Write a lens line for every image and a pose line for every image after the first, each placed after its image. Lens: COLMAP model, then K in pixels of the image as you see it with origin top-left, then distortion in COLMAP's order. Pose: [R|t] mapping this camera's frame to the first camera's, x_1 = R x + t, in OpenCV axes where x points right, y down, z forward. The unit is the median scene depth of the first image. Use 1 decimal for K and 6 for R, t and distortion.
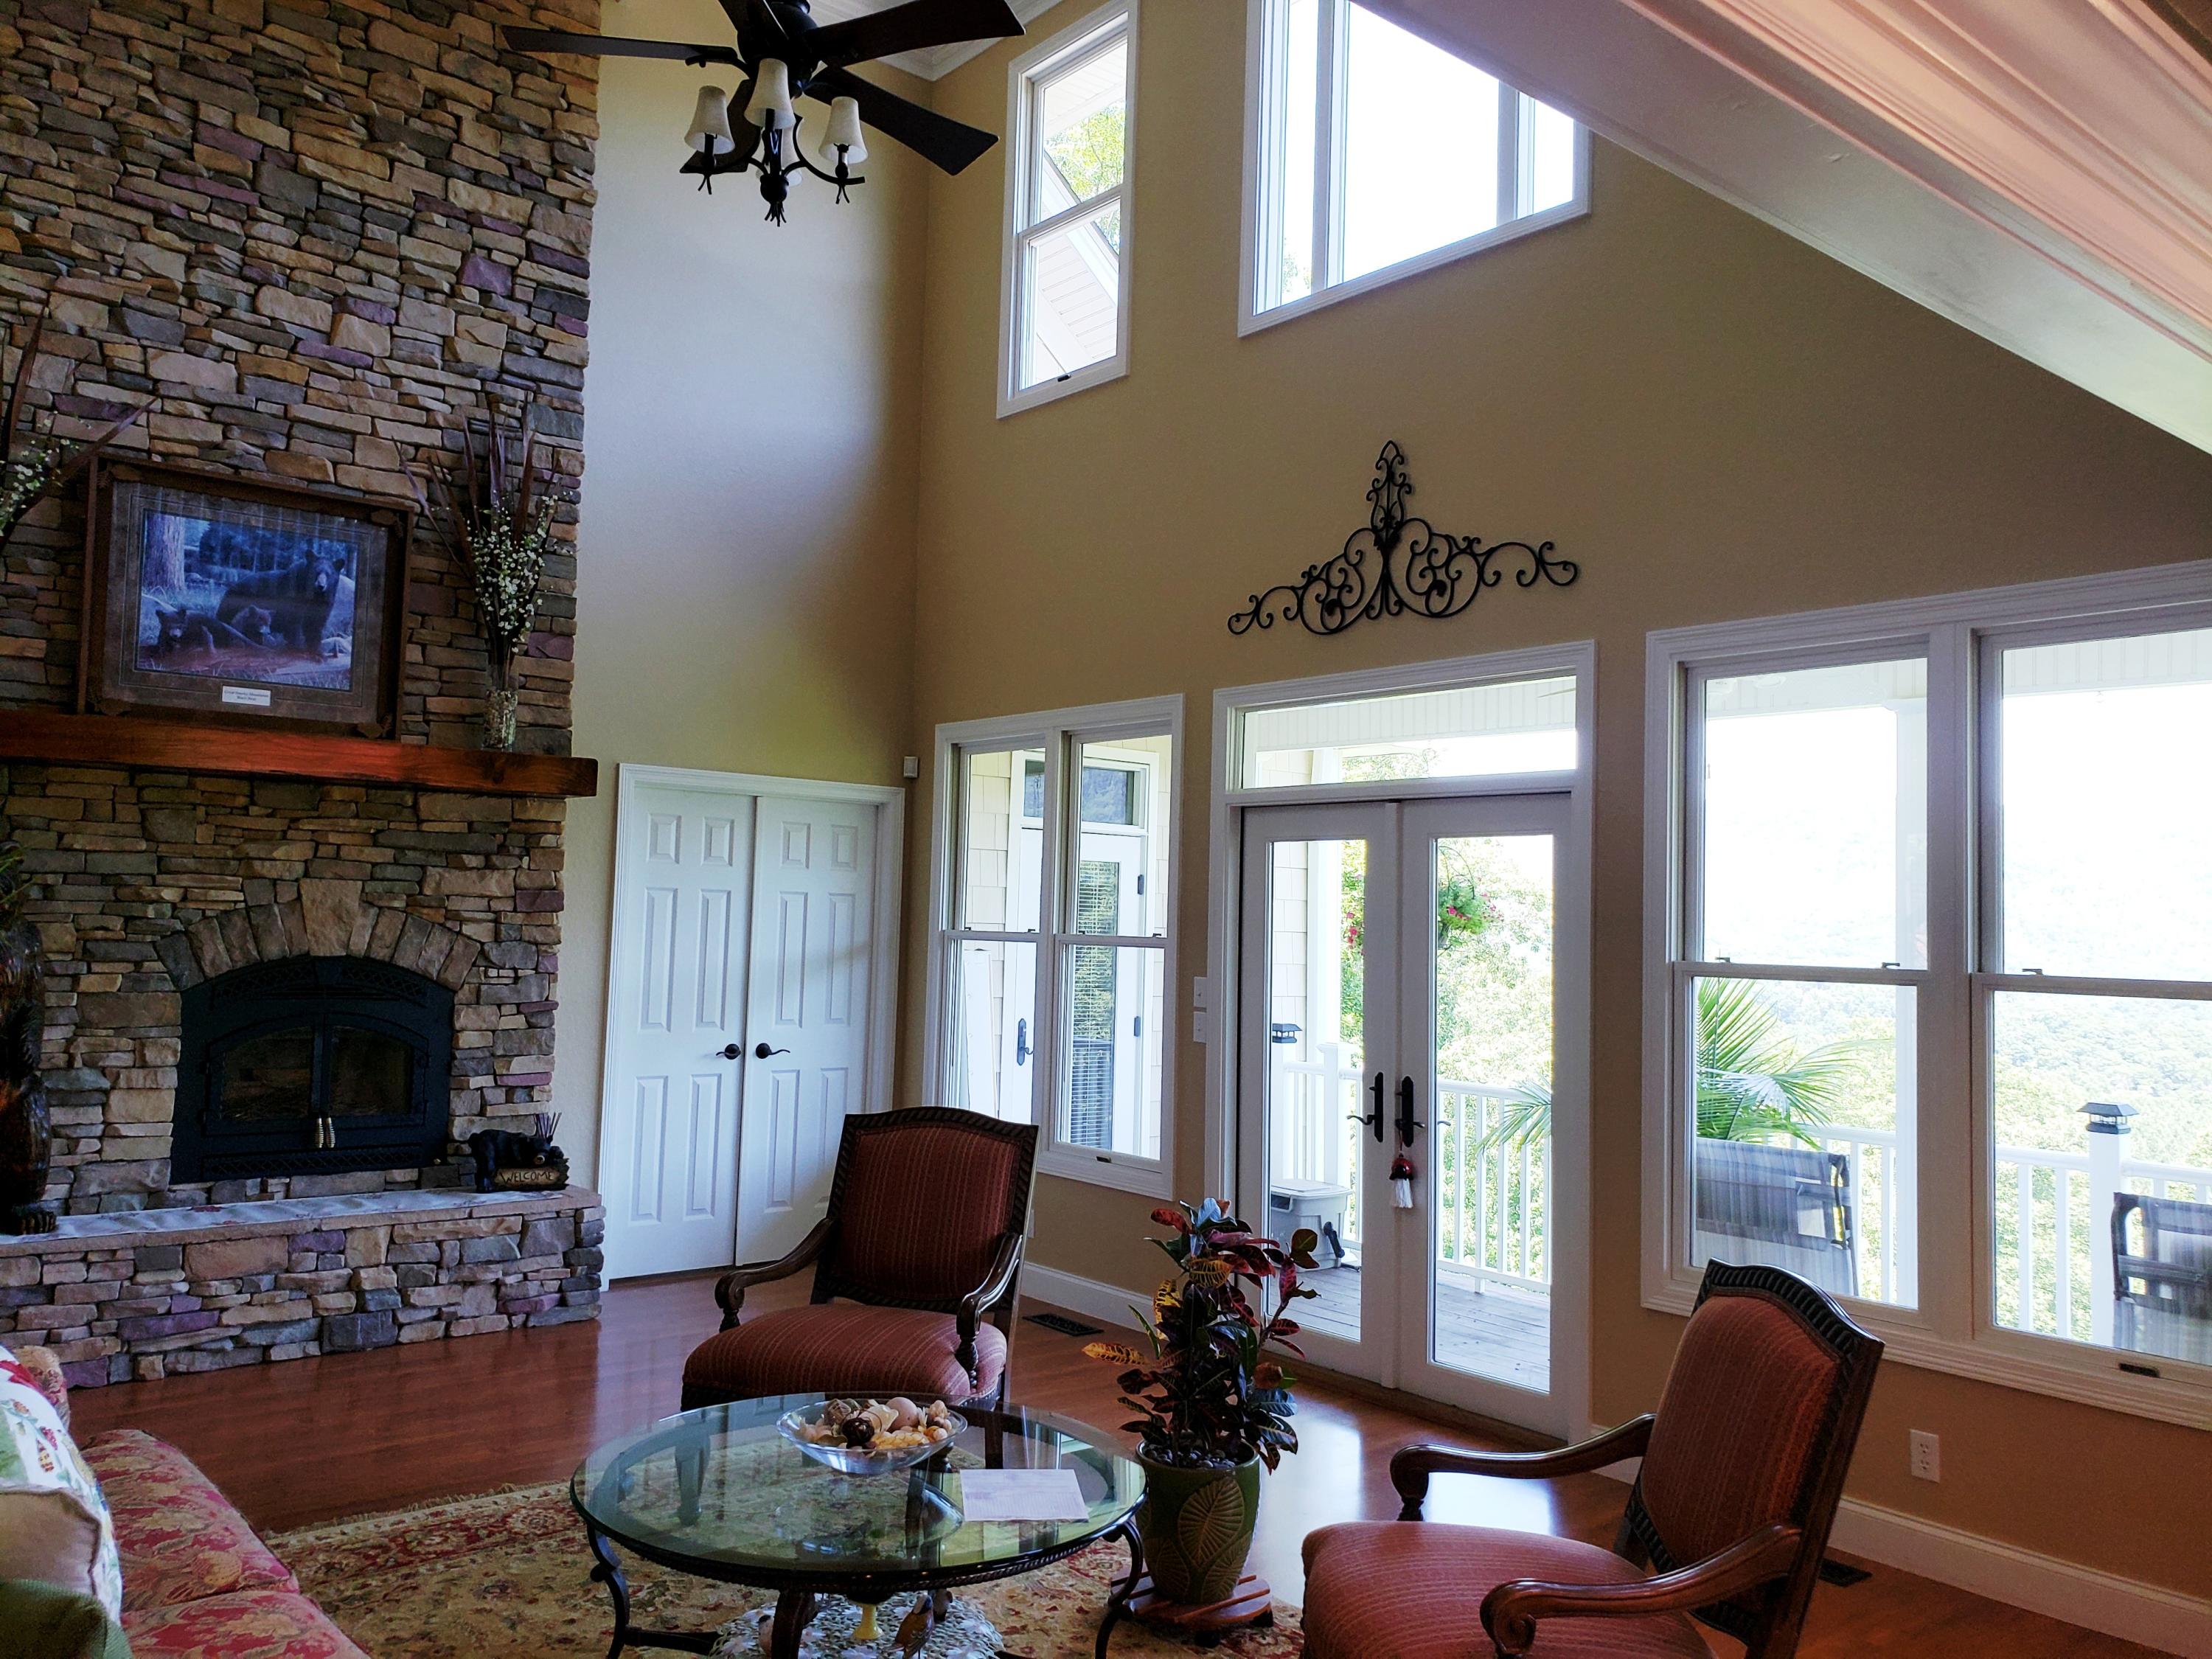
lens RADIAL K [[1736.3, 0, 1096.7], [0, 1736.3, 825.6], [0, 0, 1]] dist [0.010492, 0.028867]
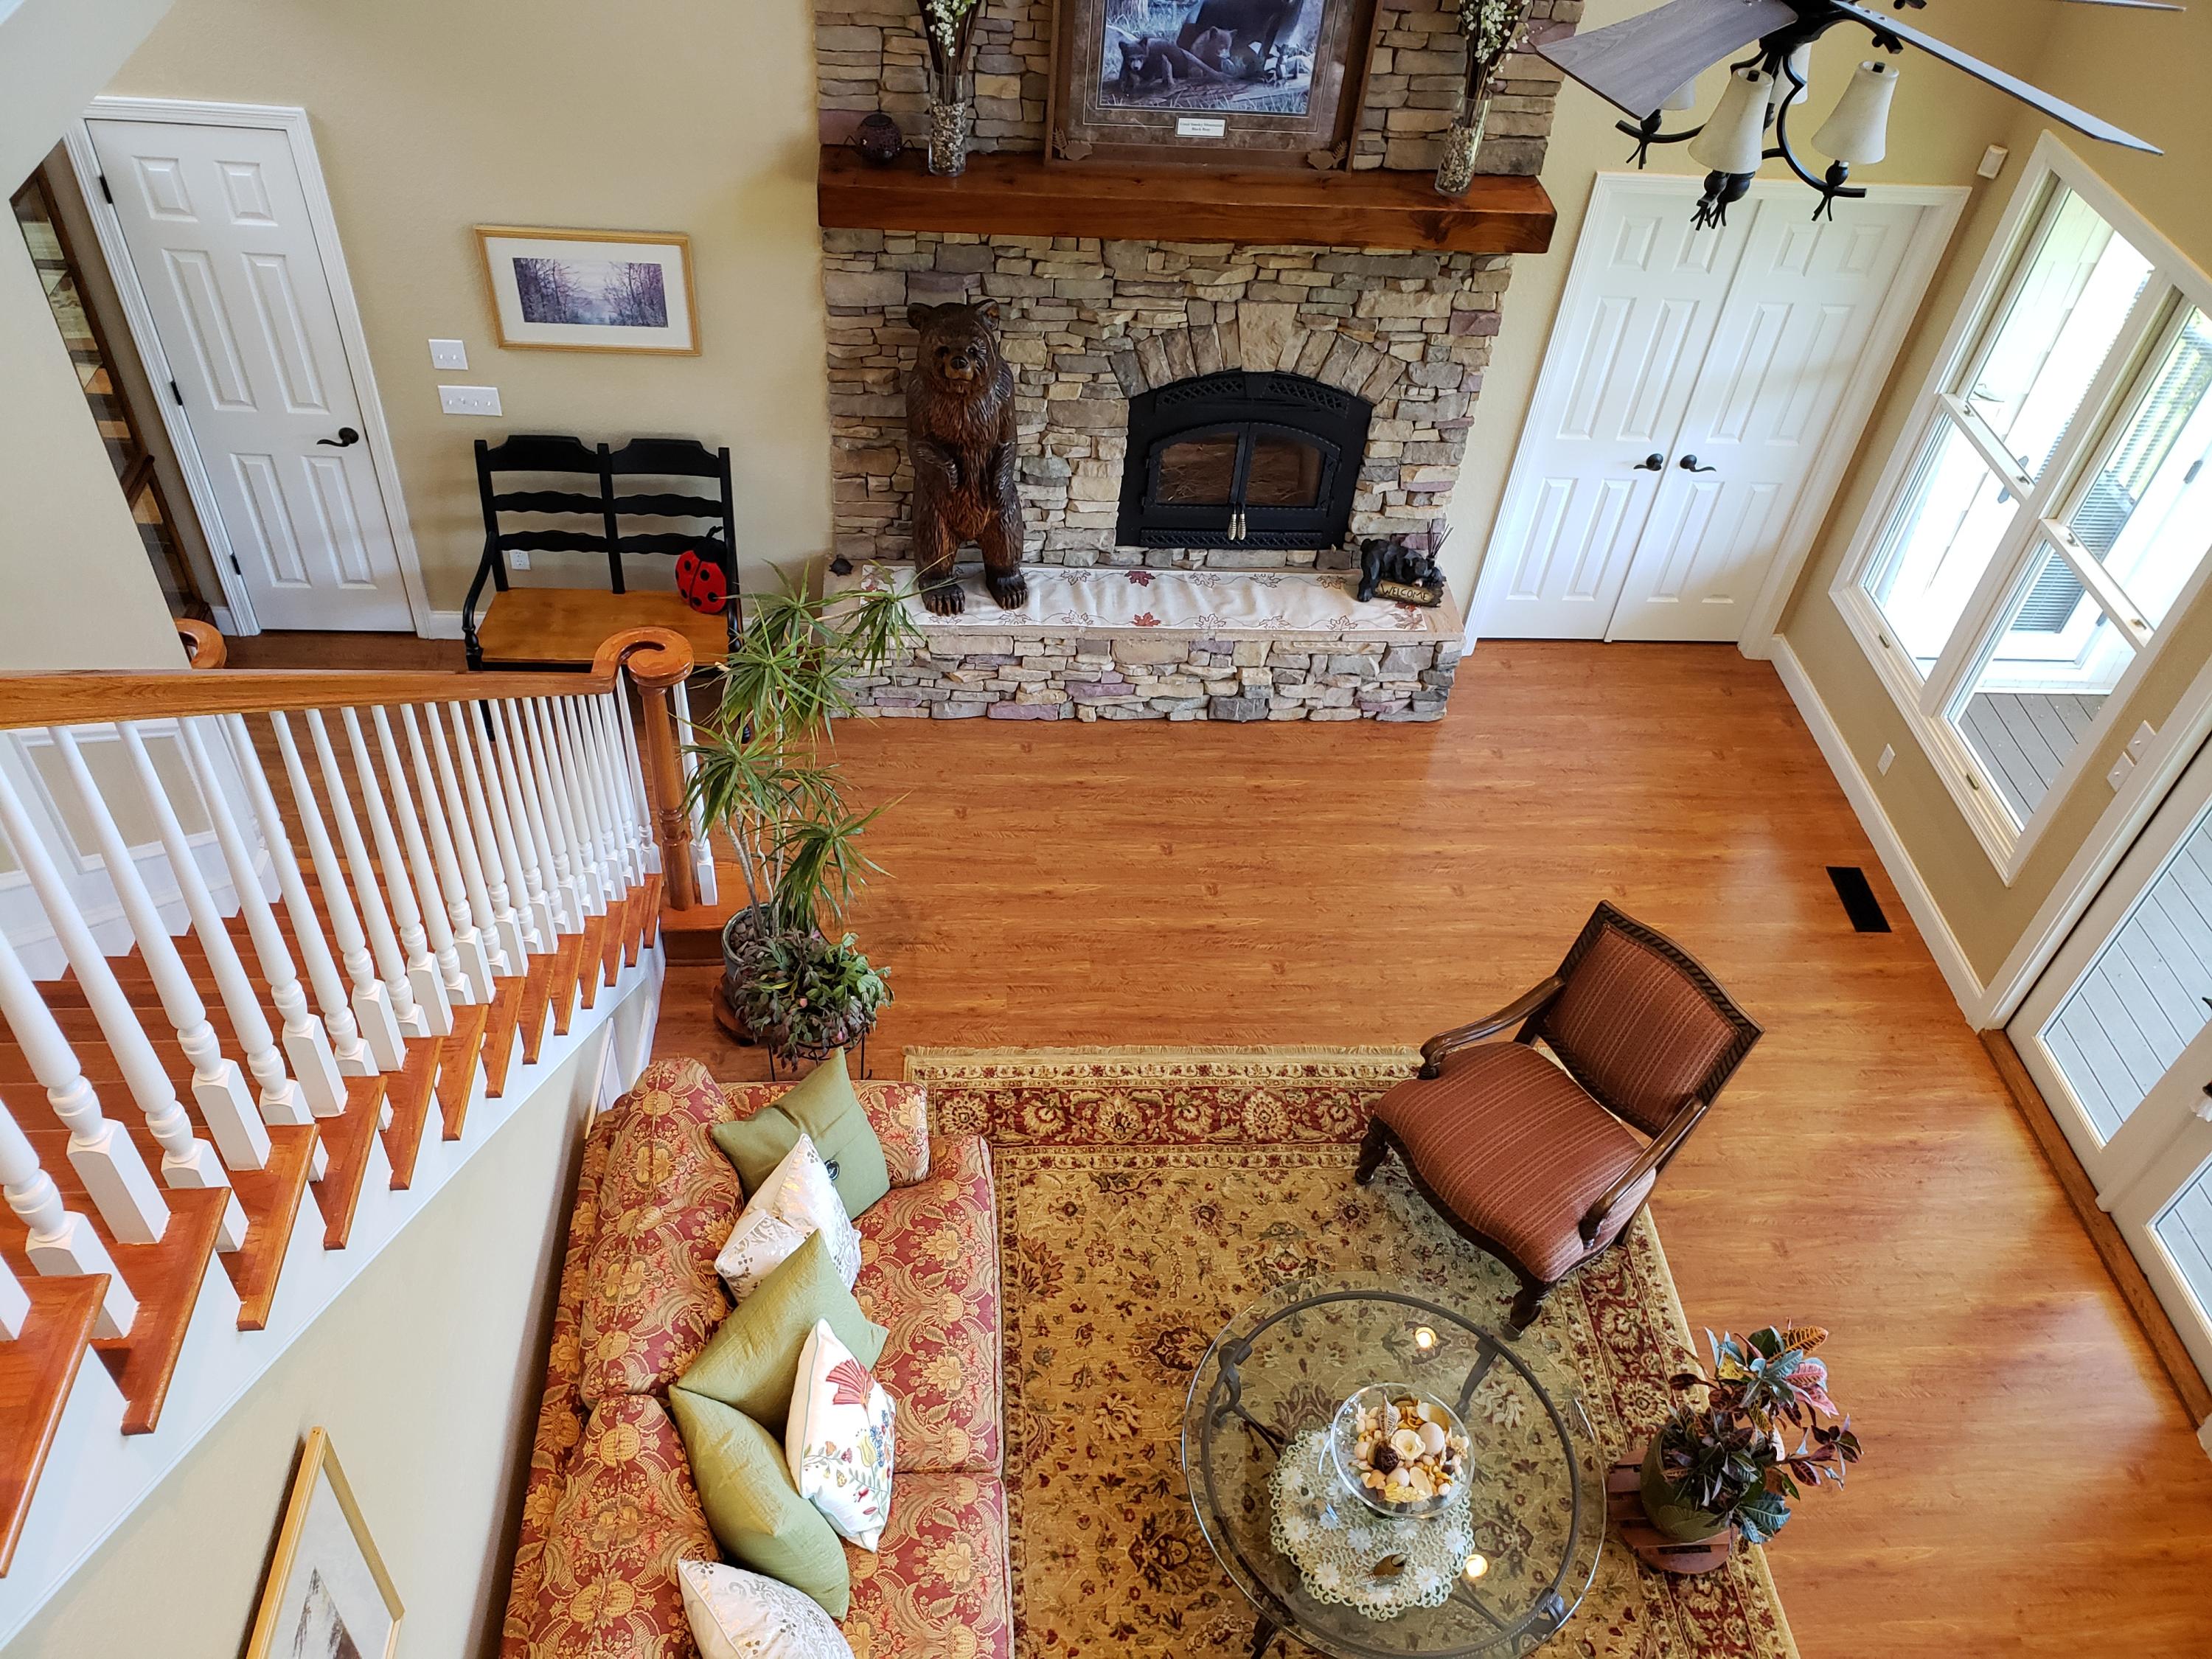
lens RADIAL K [[1736.3, 0, 1102.0], [0, 1736.3, 841.0], [0, 0, 1]] dist [0.010492, 0.028867]
pose [[0.816109, 0.431017, -0.384956, -0.003809], [-0.024586, 0.691423, 0.722032, -0.483996], [0.577375, -0.579792, 0.574873, 0.205358]]
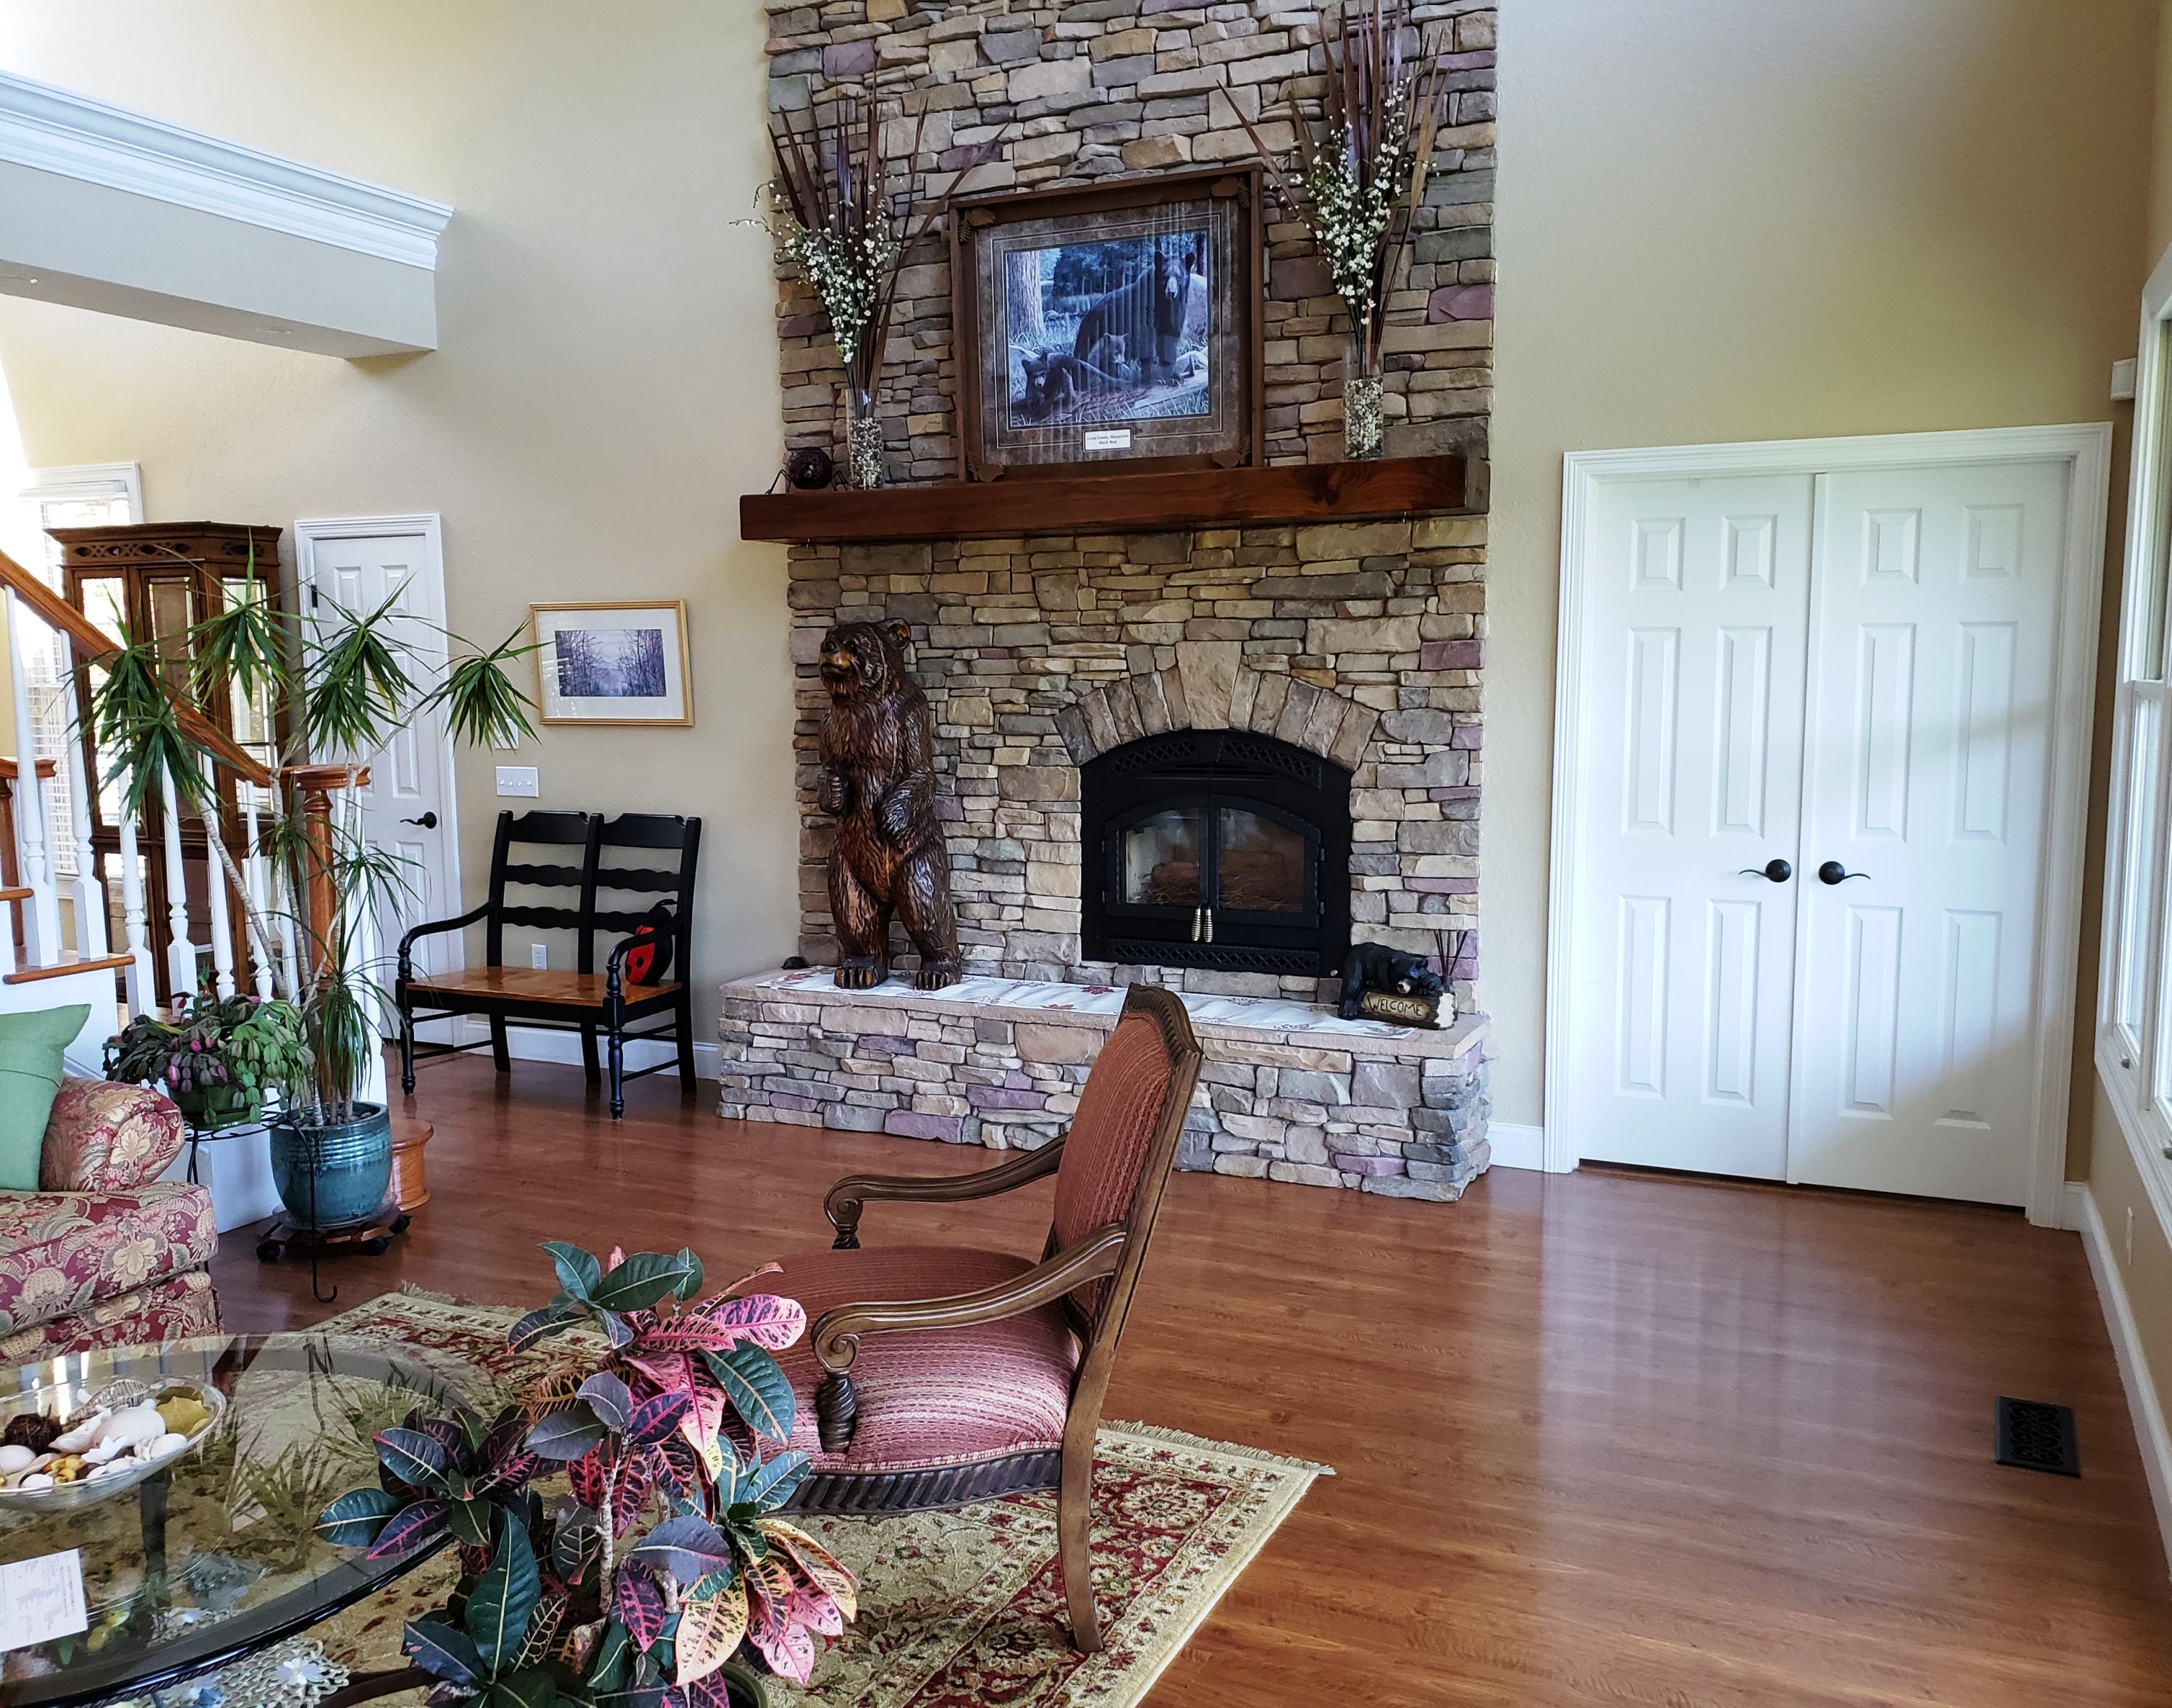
lens RADIAL K [[1725.0, 0, 1139.3], [0, 1725.0, 893.0], [0, 0, 1]] dist [0.063965, -0.117858]
pose [[0.449498, 0.082801, -0.889435, 0.335894], [0.070775, 0.989263, 0.127862, 0.044282], [0.890473, -0.120424, 0.438812, 0.591315]]
